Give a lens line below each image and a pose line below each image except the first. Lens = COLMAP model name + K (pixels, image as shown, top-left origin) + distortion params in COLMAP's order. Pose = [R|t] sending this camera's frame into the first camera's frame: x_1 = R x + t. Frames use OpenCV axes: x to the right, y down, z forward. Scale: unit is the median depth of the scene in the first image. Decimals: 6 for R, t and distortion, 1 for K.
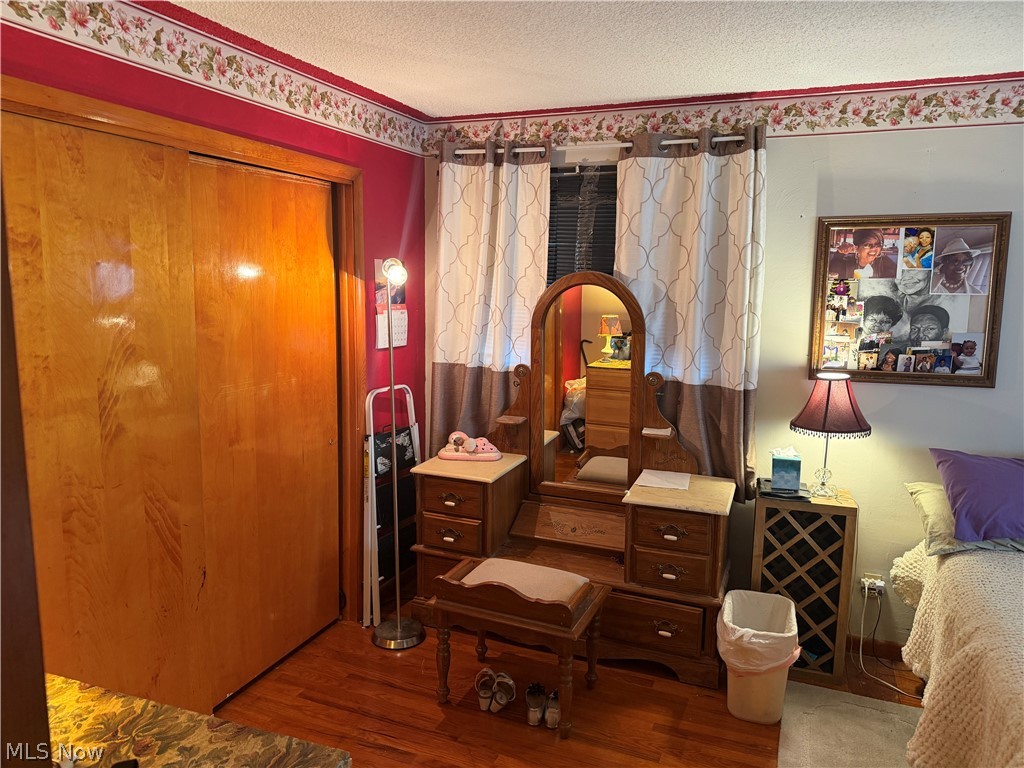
lens RADIAL K [[724.3, 0, 504.5], [0, 724.3, 386.2], [0, 0, 1]] dist [0.119709, -0.167997]
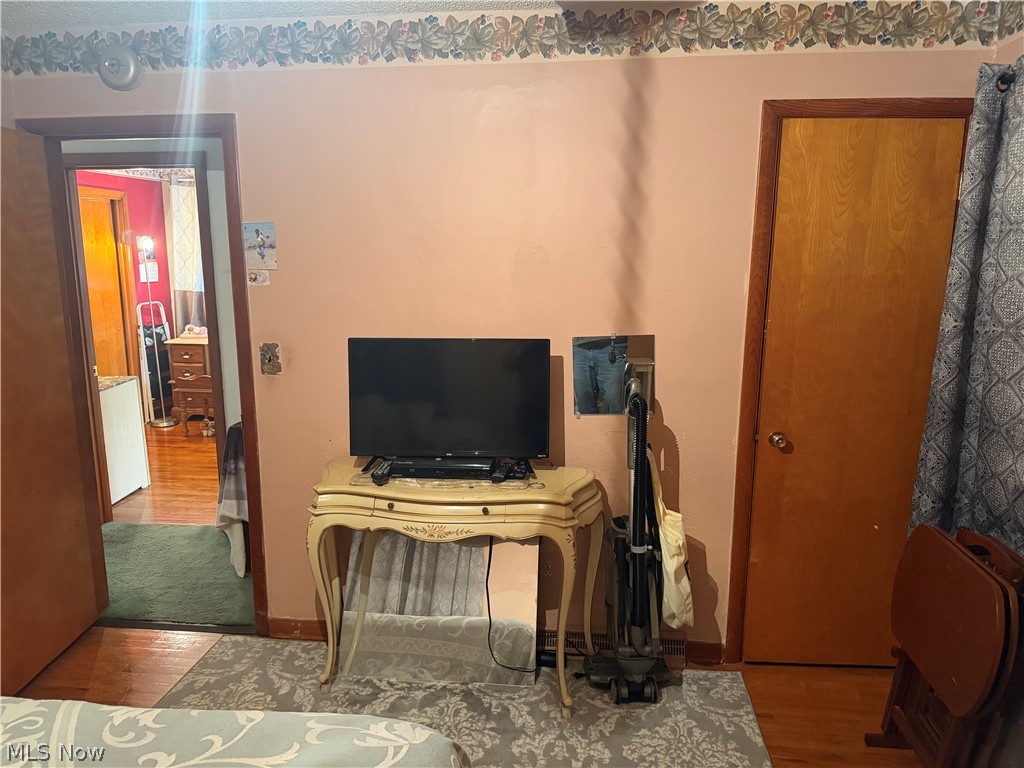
lens RADIAL K [[705.8, 0, 506.5], [0, 705.8, 383.9], [0, 0, 1]] dist [0.006014, -0.018045]
pose [[0.956345, -0.066078, 0.284673, 0.210064], [0.052742, 0.997133, 0.054268, 0.173037], [-0.287442, -0.036885, 0.957087, -1.127525]]
